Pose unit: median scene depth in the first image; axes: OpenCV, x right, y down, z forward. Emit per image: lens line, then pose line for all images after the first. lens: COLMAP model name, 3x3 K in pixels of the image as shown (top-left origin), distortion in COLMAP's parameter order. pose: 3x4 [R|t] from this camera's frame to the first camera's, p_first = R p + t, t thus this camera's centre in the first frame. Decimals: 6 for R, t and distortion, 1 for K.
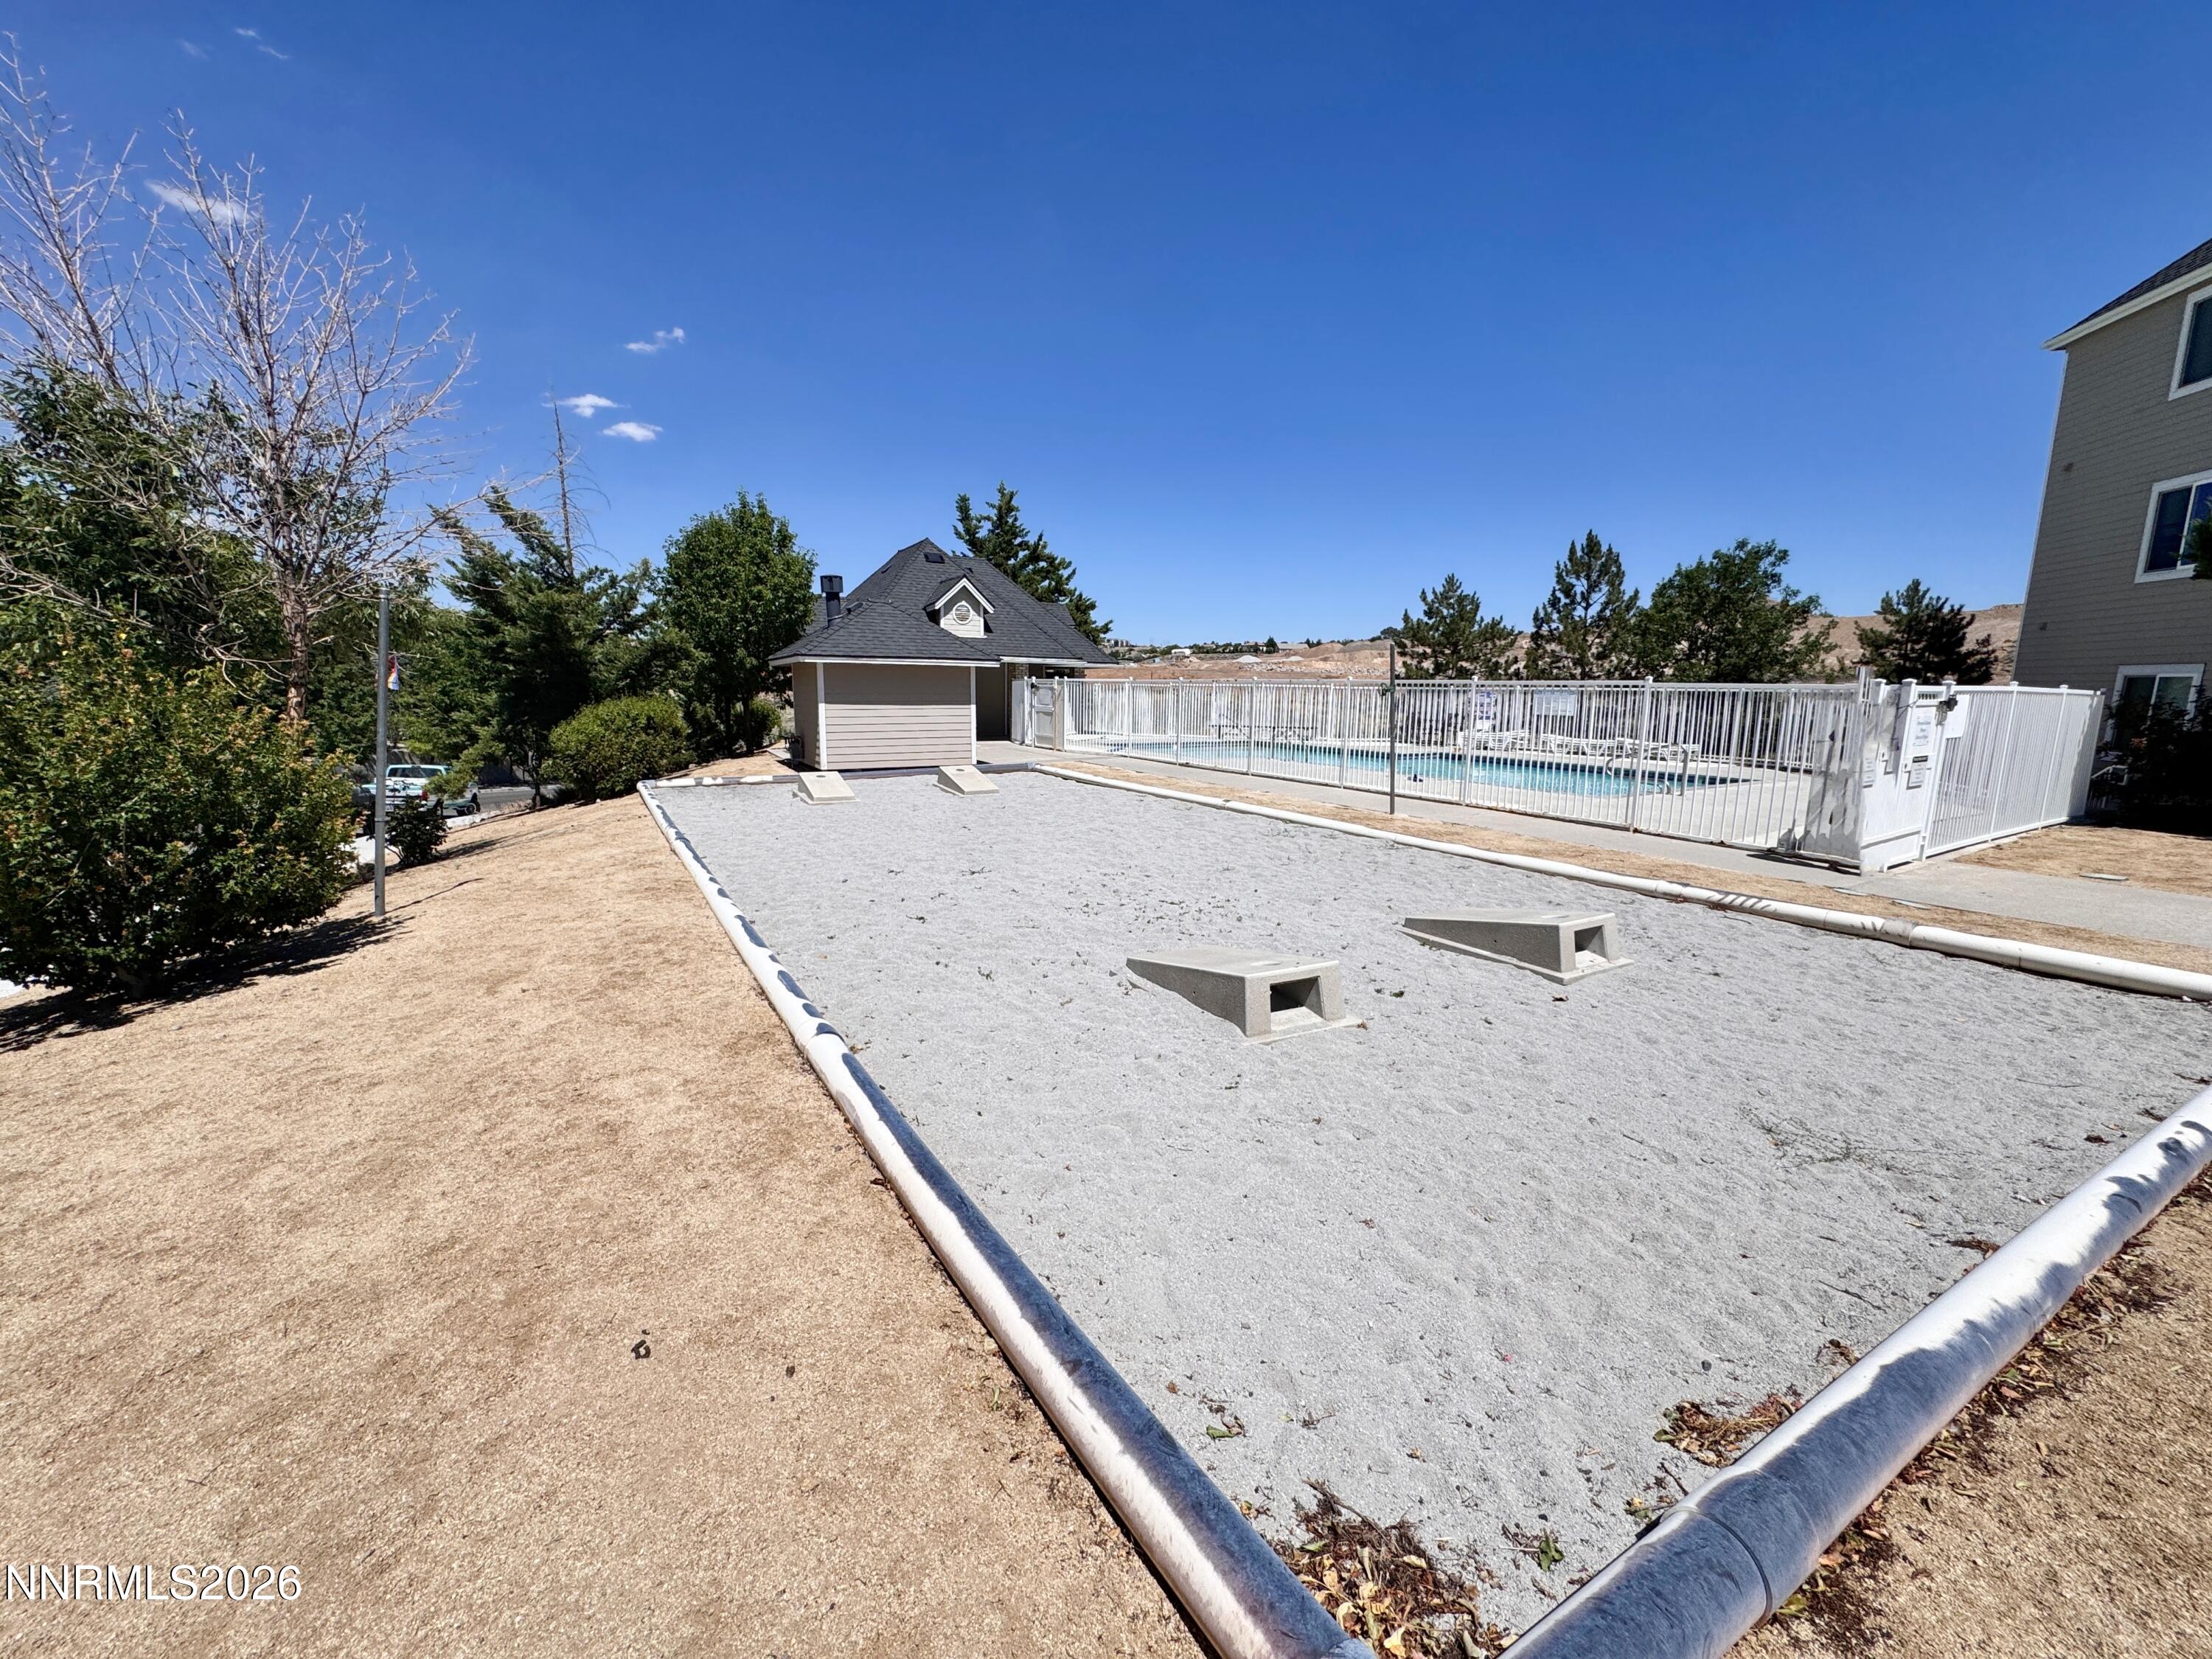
lens RADIAL K [[897.7, 0, 1093.1], [0, 897.7, 823.6], [0, 0, 1]] dist [0.000597, 0.000227]
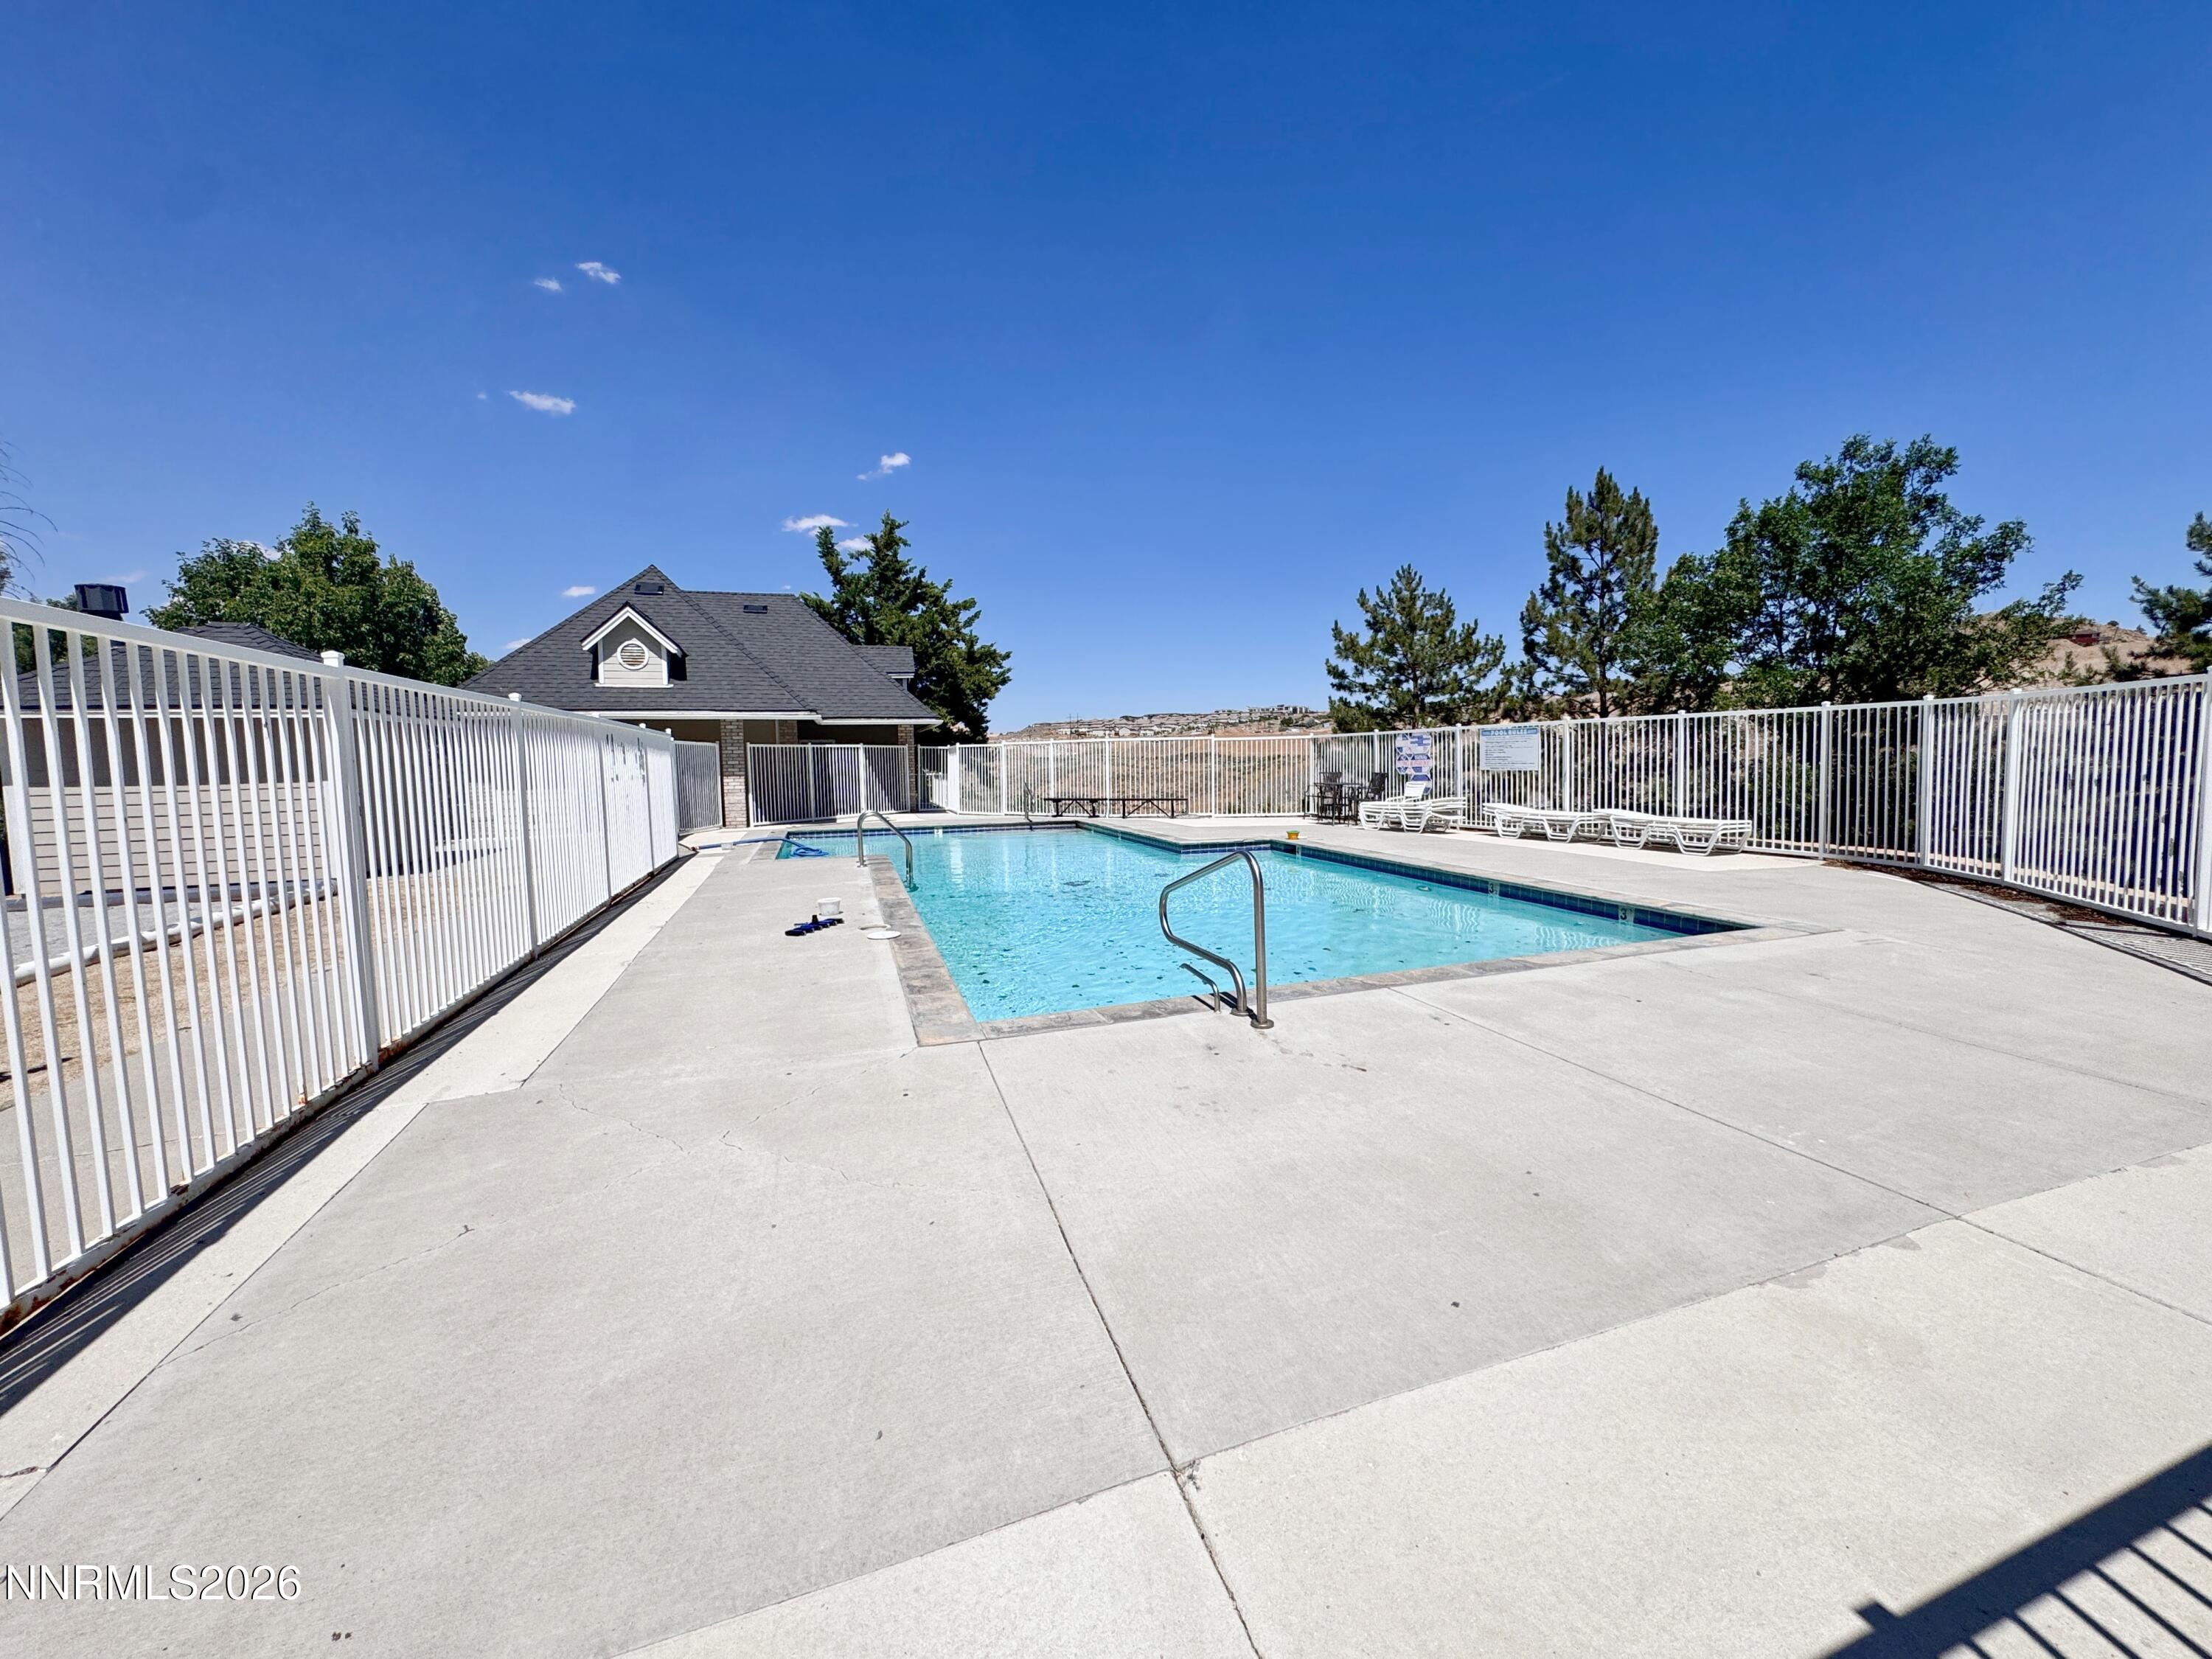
lens RADIAL K [[897.7, 0, 1117.8], [0, 897.7, 827.5], [0, 0, 1]] dist [0.000597, 0.000227]
pose [[0.977642, -0.017319, -0.209561, 0.354538], [-0.000099, 0.996565, -0.082820, -0.031886], [0.210275, 0.080989, 0.974282, 0.351808]]
